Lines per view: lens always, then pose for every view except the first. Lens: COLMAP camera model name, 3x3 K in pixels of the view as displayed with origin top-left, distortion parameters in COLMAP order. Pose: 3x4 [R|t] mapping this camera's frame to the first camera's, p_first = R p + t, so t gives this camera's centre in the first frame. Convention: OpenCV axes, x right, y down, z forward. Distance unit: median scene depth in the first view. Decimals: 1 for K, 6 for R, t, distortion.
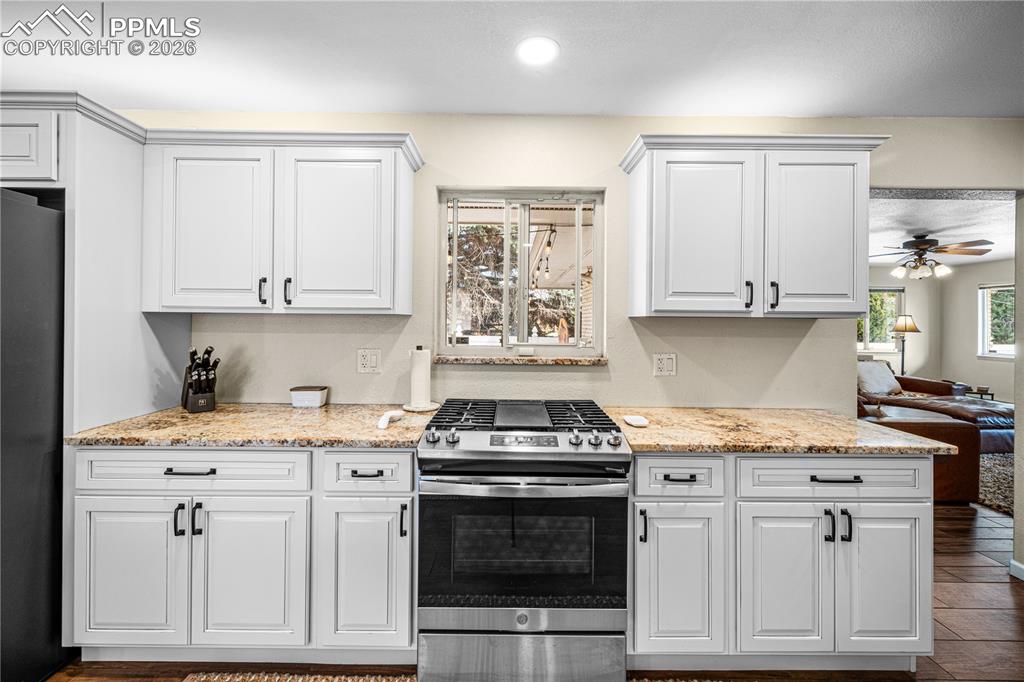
lens RADIAL K [[414.5, 0, 517.2], [0, 414.5, 315.7], [0, 0, 1]] dist [0.003913, 0.000064]
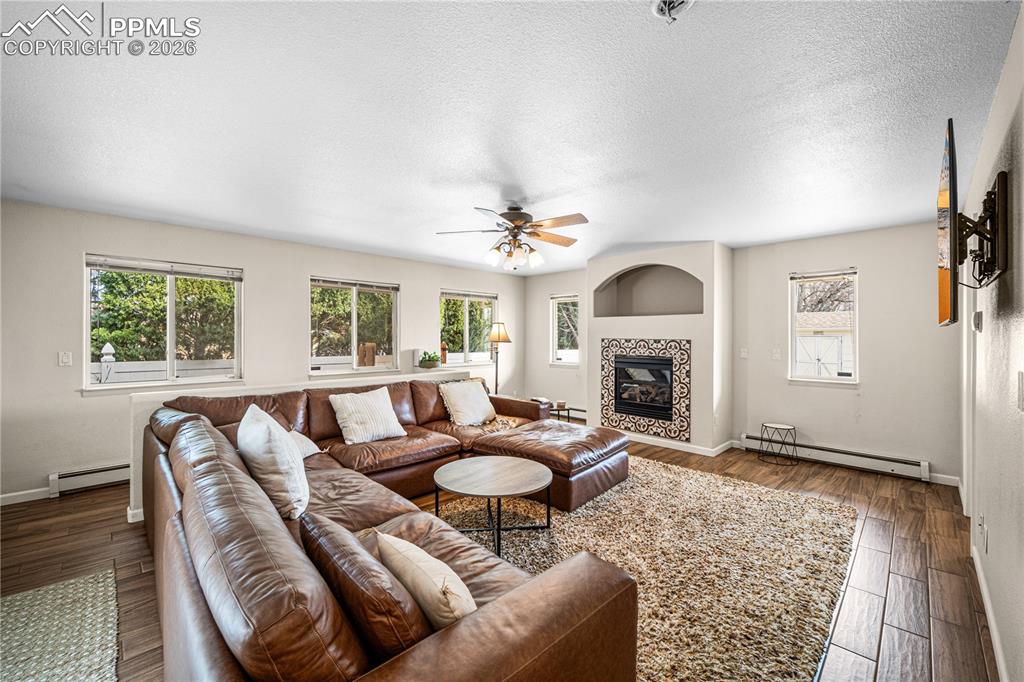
lens RADIAL K [[414.5, 0, 512.3], [0, 414.5, 336.3], [0, 0, 1]] dist [0.003913, 0.000064]
pose [[0.705624, -0.012255, 0.708480, 0.373867], [-0.001356, 0.999825, 0.018645, 0.011658], [-0.708585, -0.014117, 0.705484, 0.406060]]
